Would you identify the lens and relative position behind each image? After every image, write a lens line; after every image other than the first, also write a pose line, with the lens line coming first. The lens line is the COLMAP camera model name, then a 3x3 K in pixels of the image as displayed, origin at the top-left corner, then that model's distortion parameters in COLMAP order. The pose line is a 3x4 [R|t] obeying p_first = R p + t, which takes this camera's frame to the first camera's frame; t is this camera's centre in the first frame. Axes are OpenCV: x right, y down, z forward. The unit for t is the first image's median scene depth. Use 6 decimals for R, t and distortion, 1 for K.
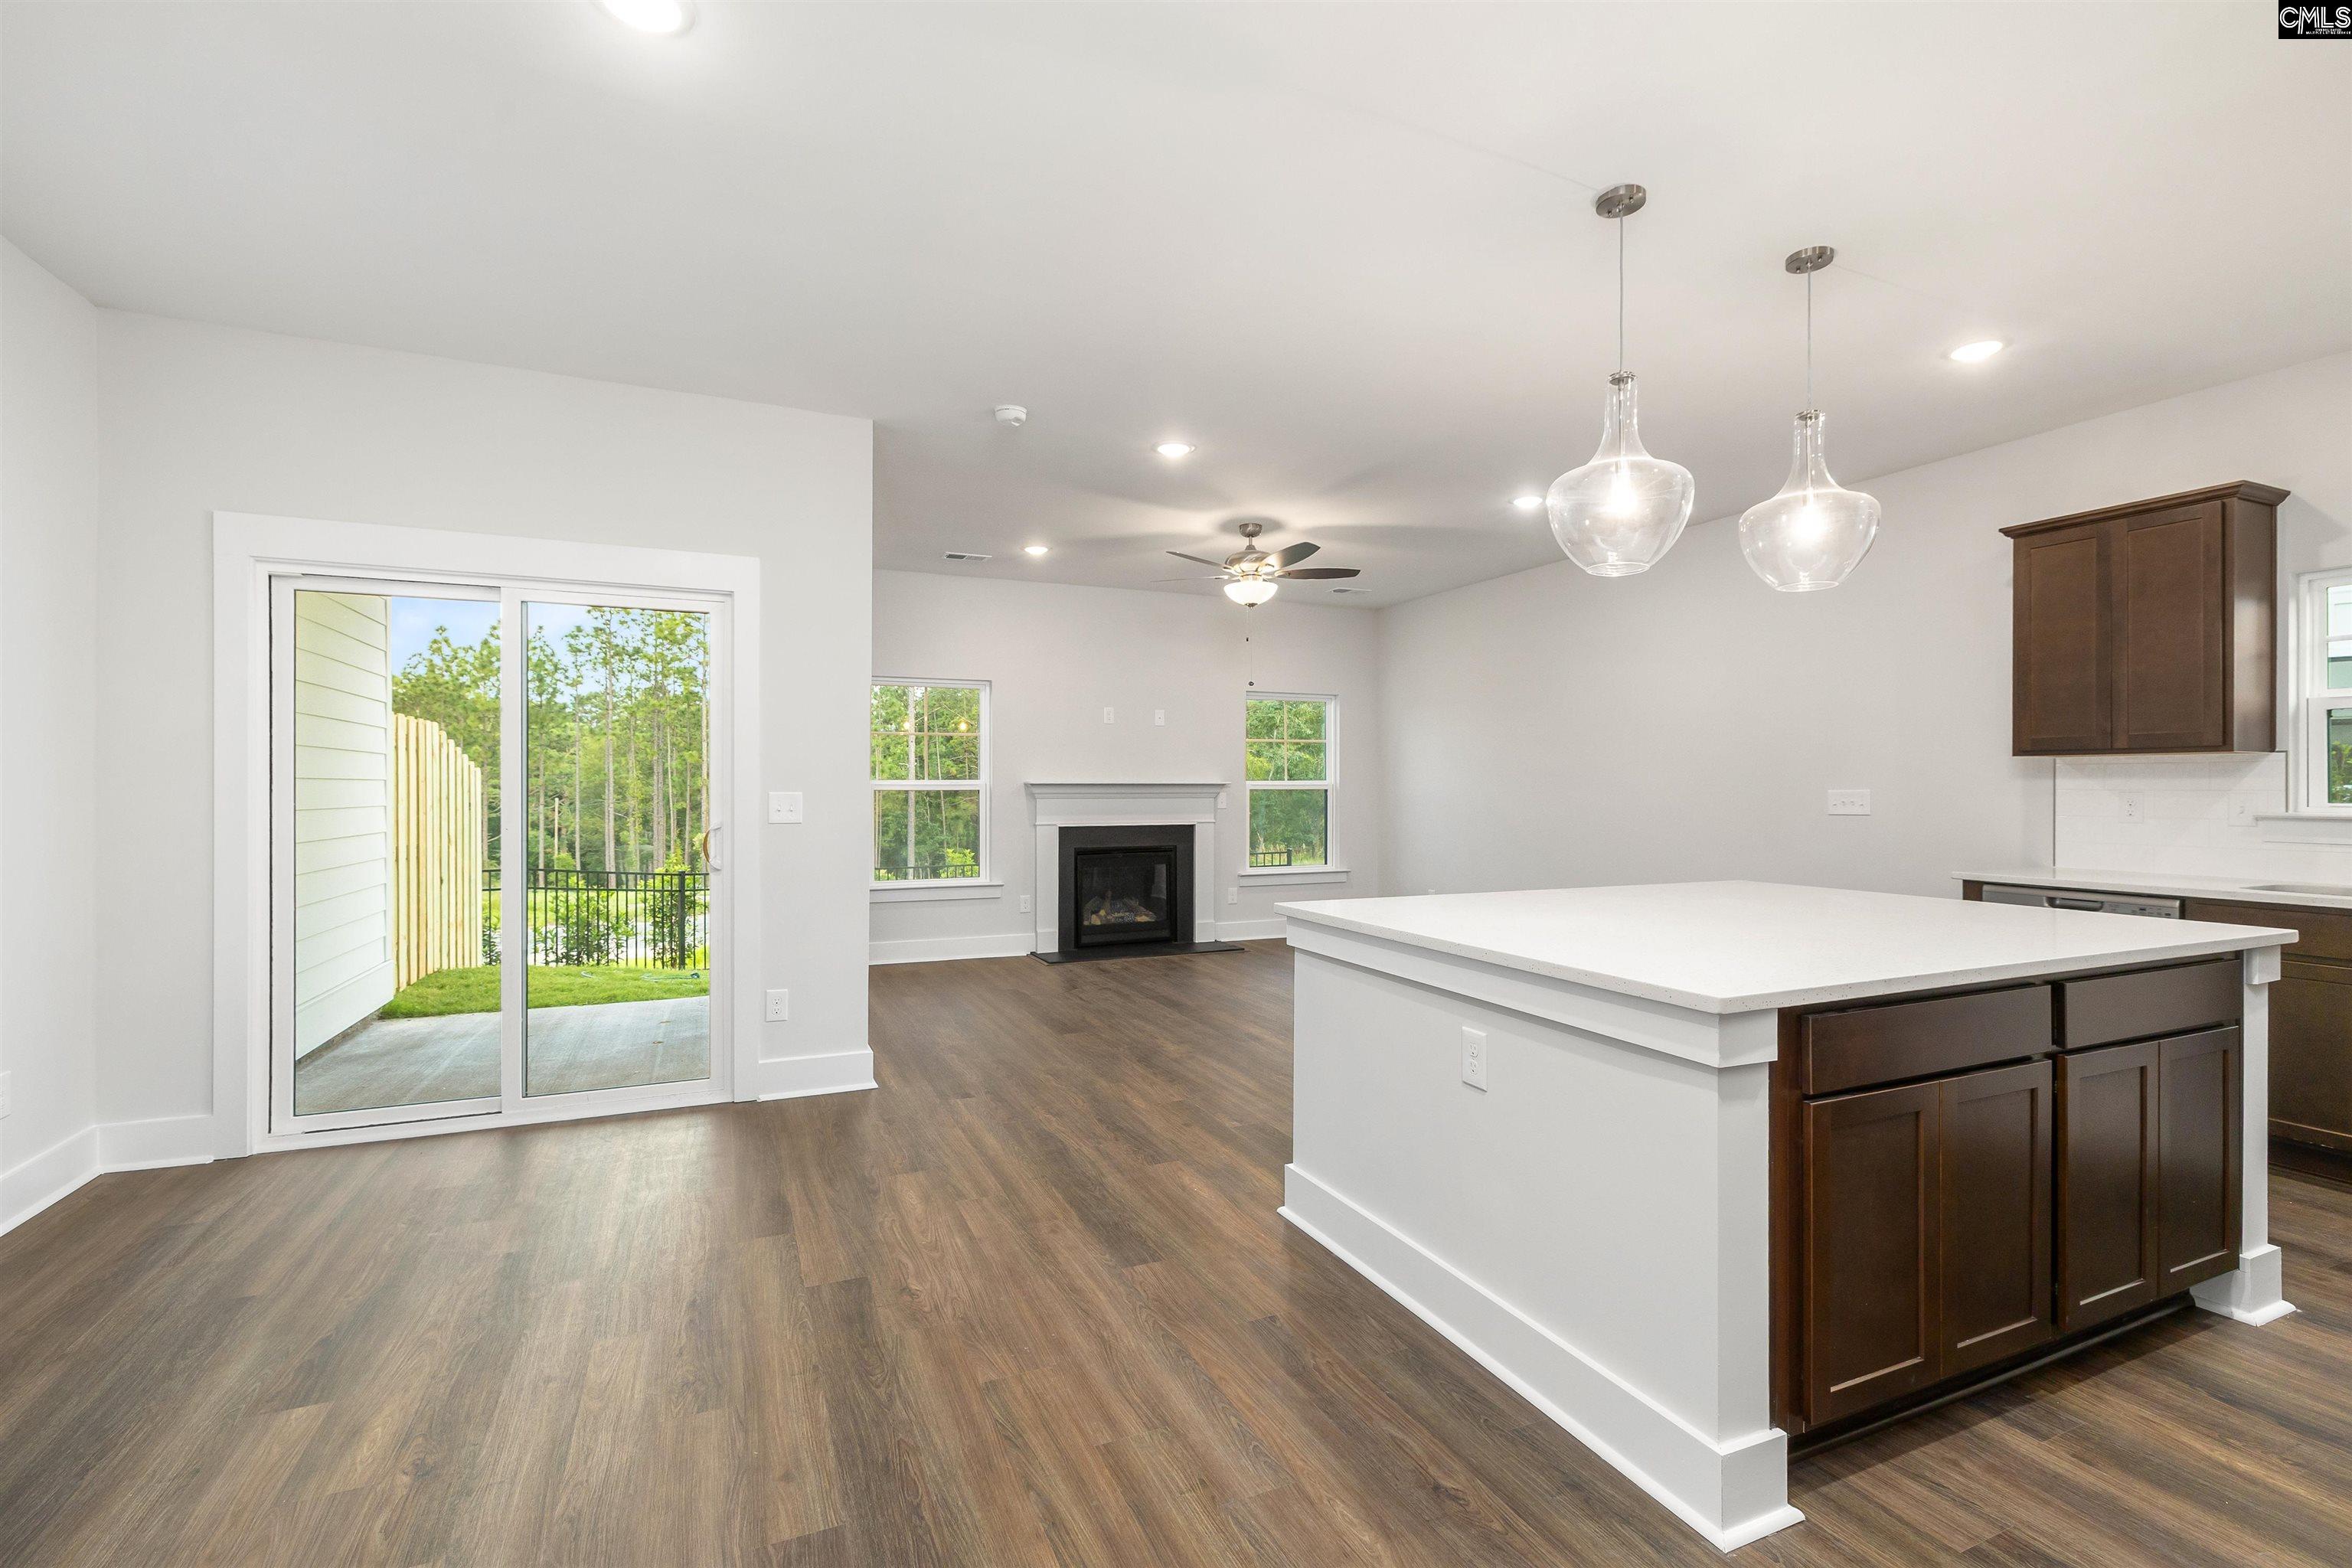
lens RADIAL K [[1037.5, 0, 1180.2], [0, 1037.5, 788.3], [0, 0, 1]] dist [-0.000766, -0.000038]
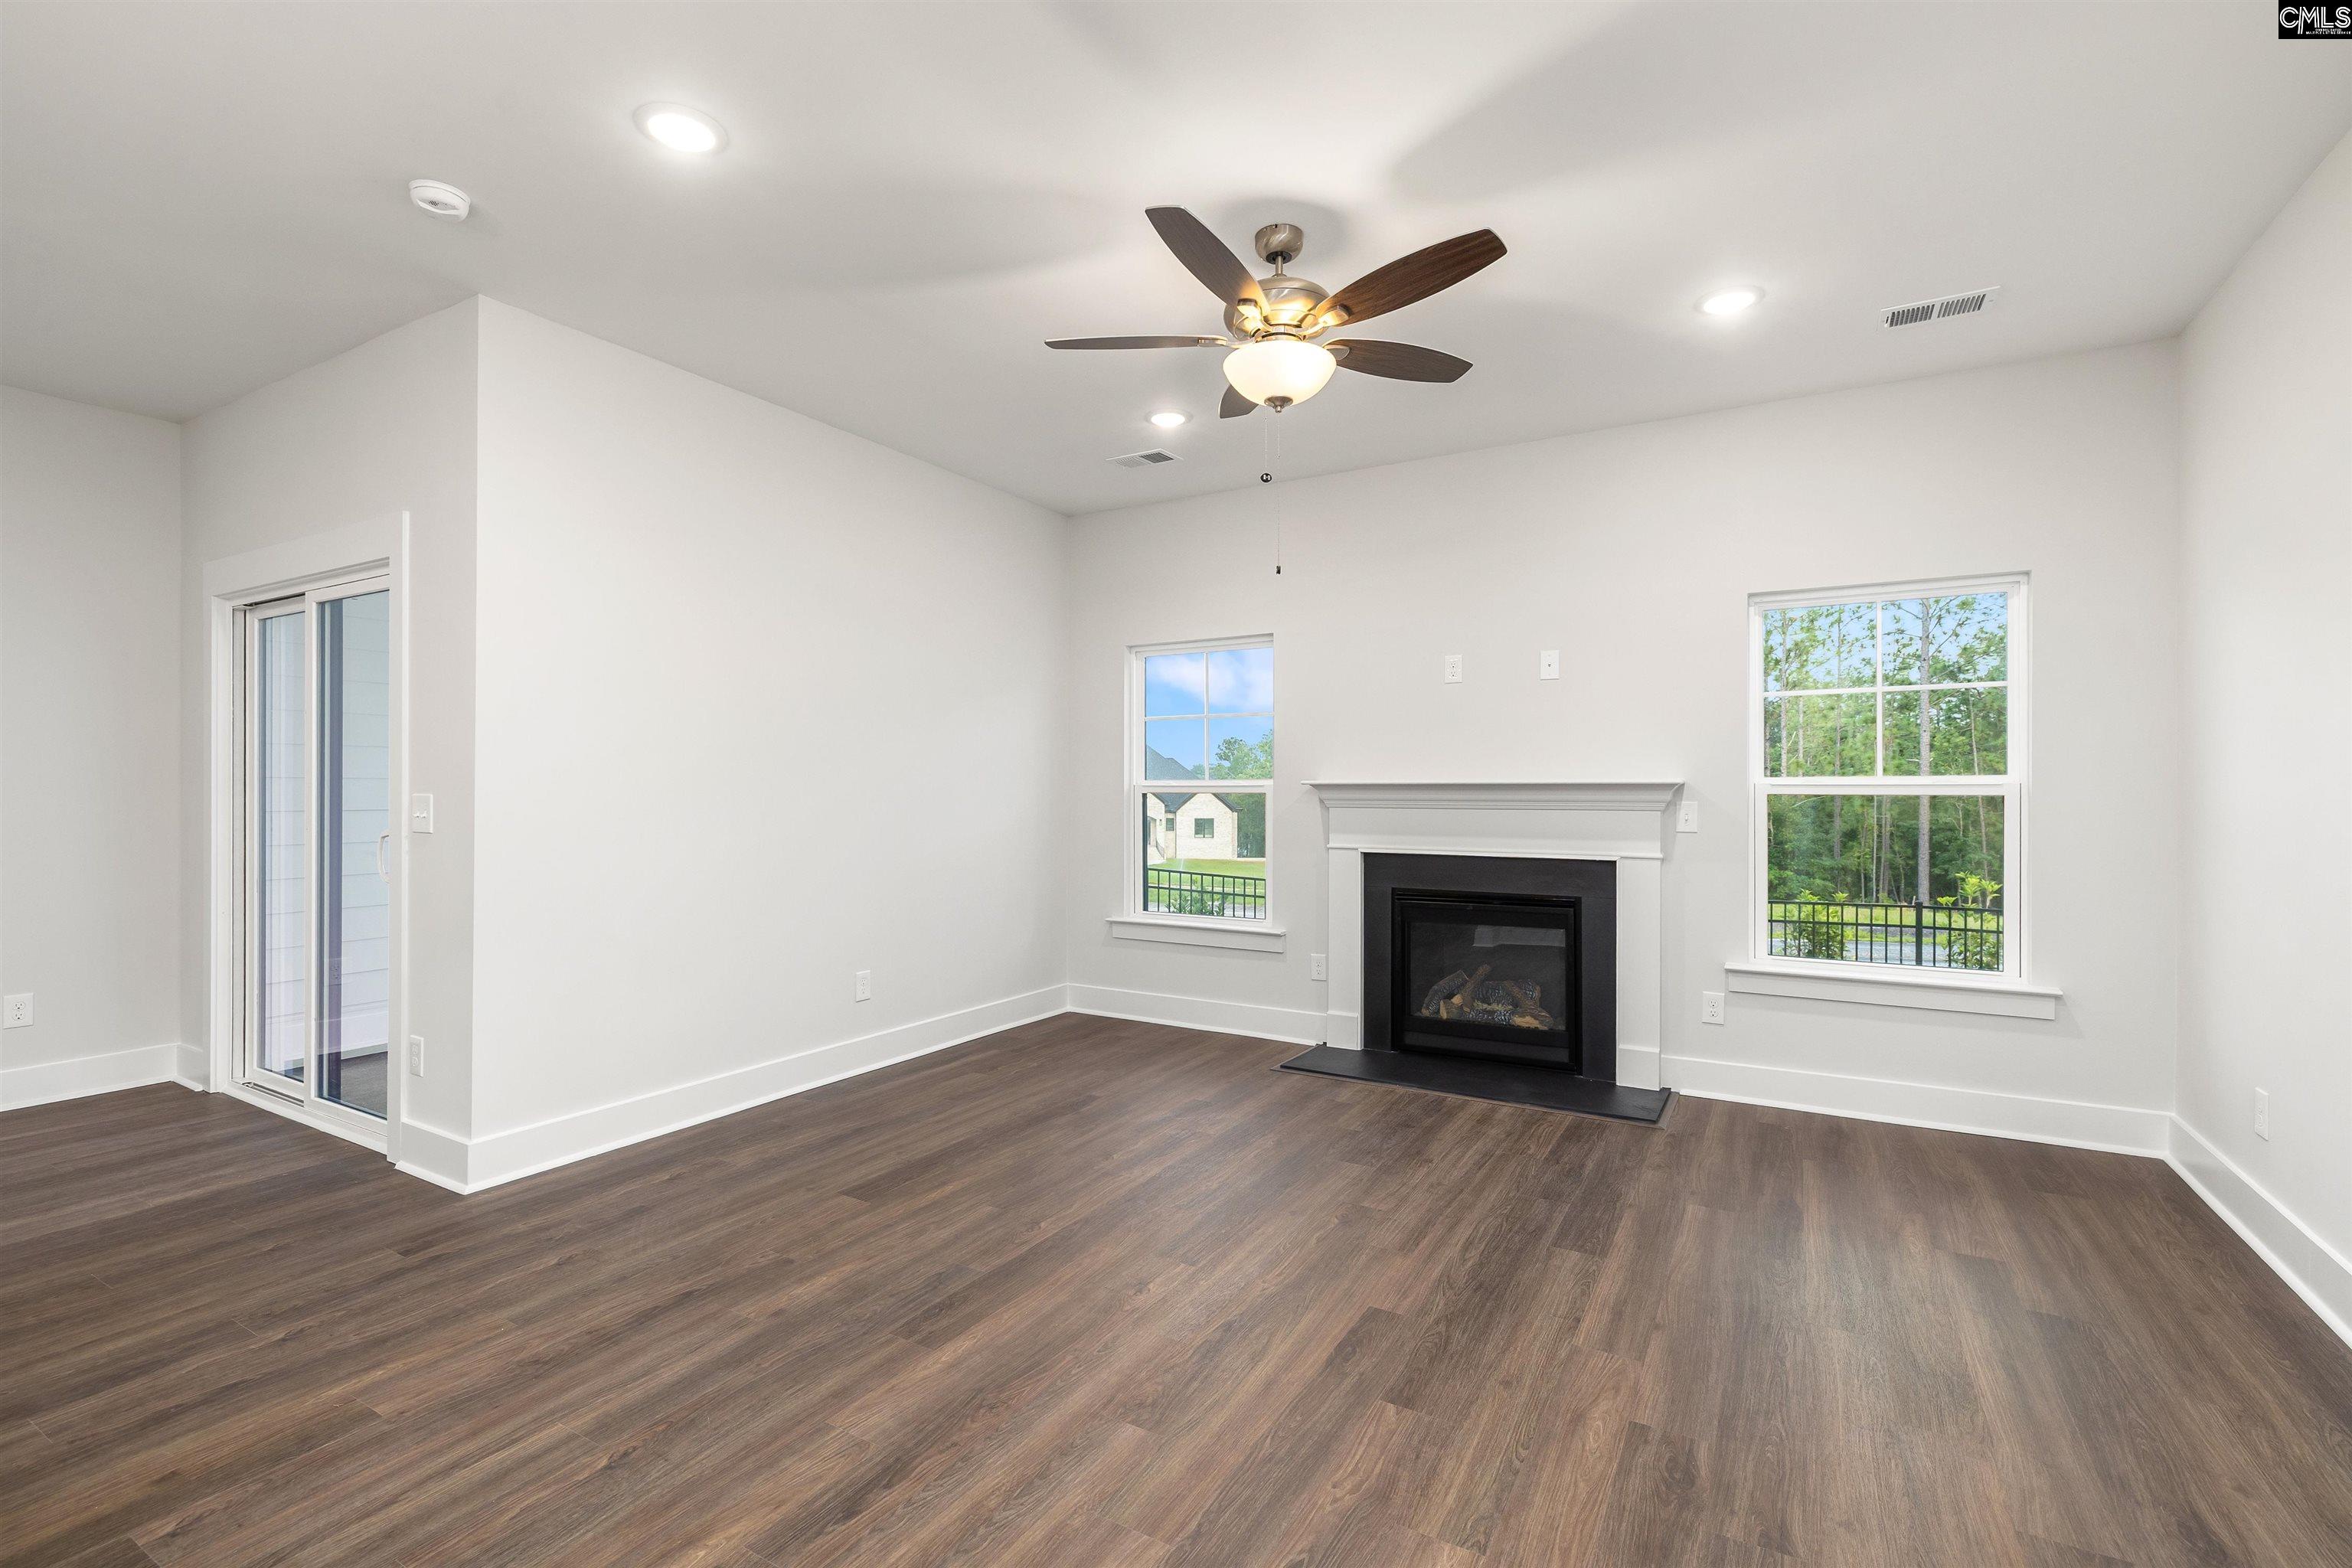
lens RADIAL K [[1051.6, 0, 1180.4], [0, 1051.6, 789.8], [0, 0, 1]] dist [0.000140, 0.000085]
pose [[0.586085, 0.001182, -0.810249, 0.632817], [-0.002600, 0.999997, -0.000422, -0.000630], [0.810246, 0.002354, 0.586086, 1.010074]]
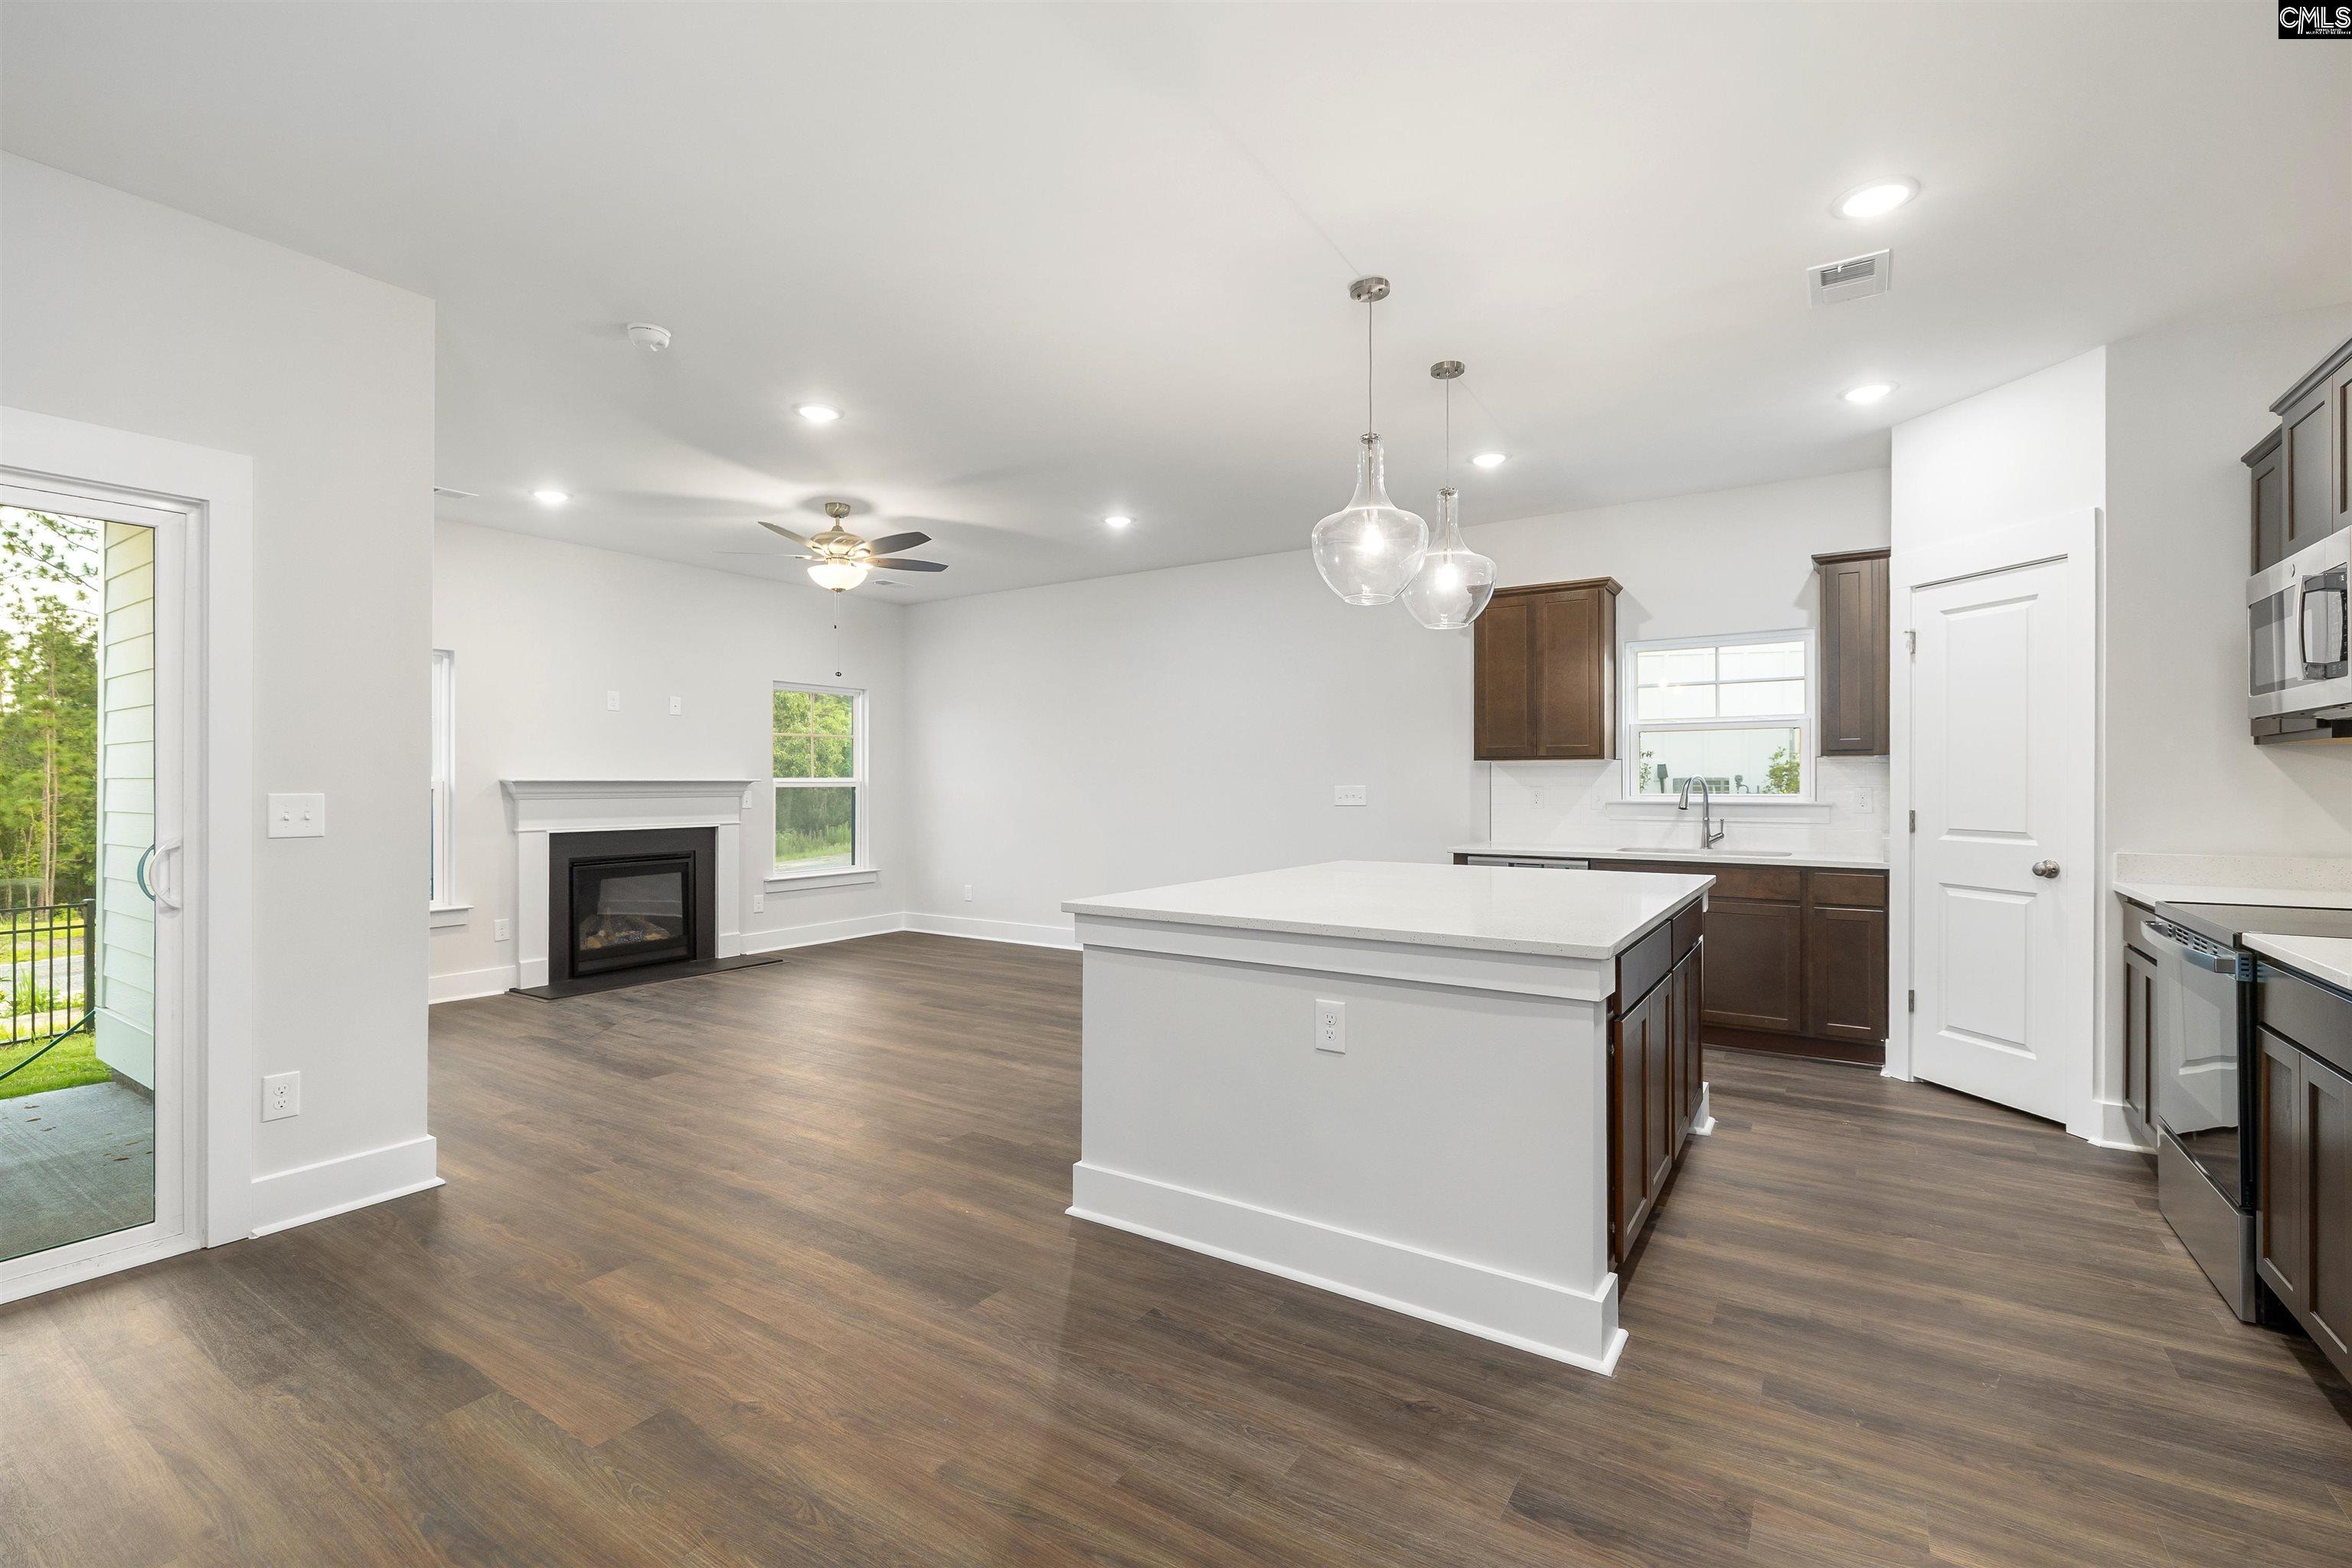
lens RADIAL K [[1020.1, 0, 1178.3], [0, 1020.1, 782.3], [0, 0, 1]] dist [-0.000577, -0.000156]
pose [[0.842363, -0.001000, 0.538910, -0.249836], [0.002586, 0.999994, -0.002187, -0.000653], [-0.538904, 0.003236, 0.842361, 0.088787]]
